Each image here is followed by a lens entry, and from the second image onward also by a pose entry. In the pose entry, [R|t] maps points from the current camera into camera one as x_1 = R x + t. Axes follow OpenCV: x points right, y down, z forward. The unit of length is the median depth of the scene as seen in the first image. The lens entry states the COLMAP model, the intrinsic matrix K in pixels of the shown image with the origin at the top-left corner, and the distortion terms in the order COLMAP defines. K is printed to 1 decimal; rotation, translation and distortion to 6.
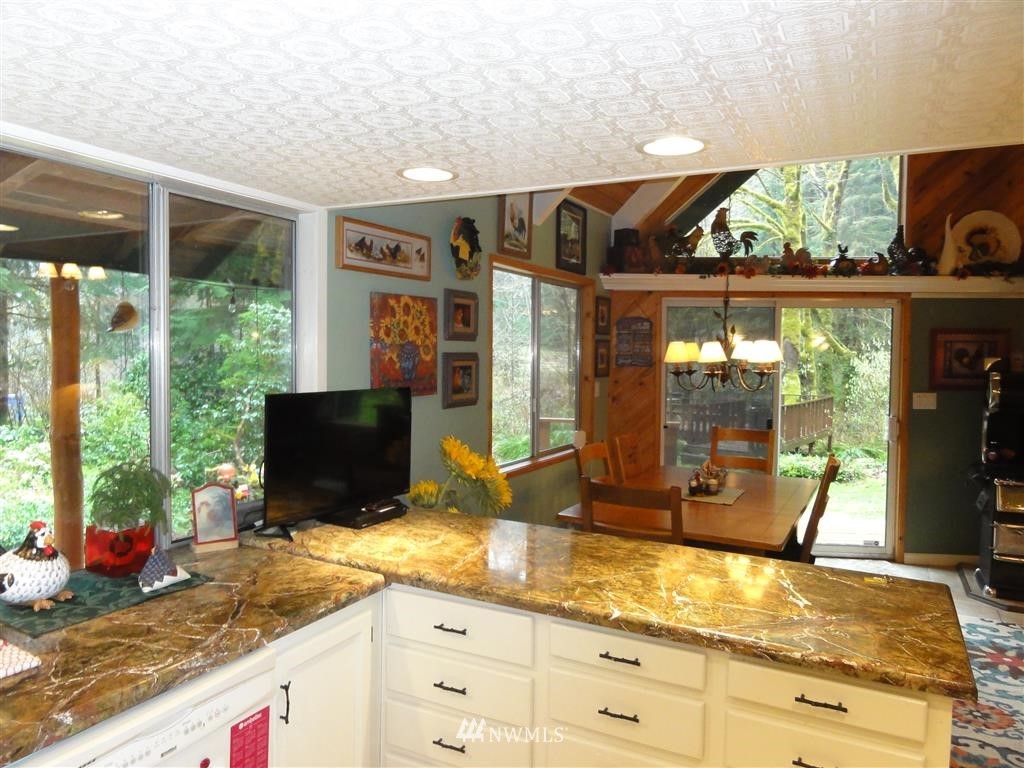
lens RADIAL K [[727.9, 0, 512.0], [0, 727.9, 383.7], [0, 0, 1]] dist [-0.001259, 0.003065]
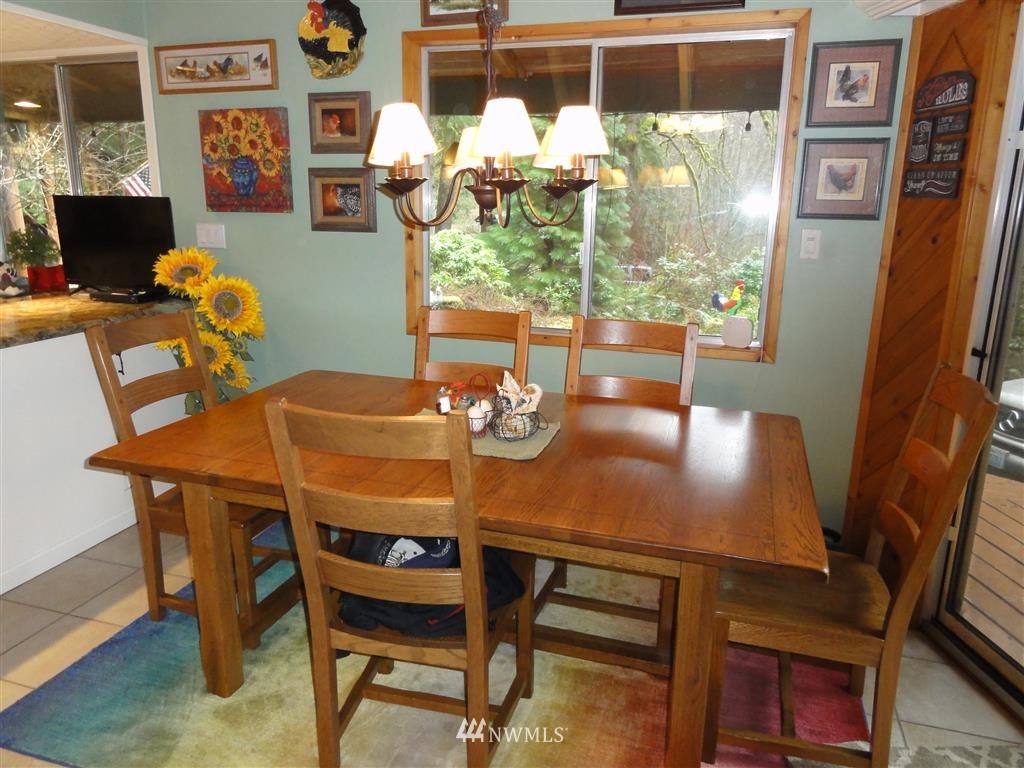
lens RADIAL K [[727.9, 0, 511.6], [0, 727.9, 381.5], [0, 0, 1]] dist [-0.001259, 0.003065]
pose [[0.165318, 0.227942, -0.959538, 0.966830], [-0.058354, 0.973481, 0.221200, 0.001728], [0.984512, 0.019425, 0.174235, 1.191856]]
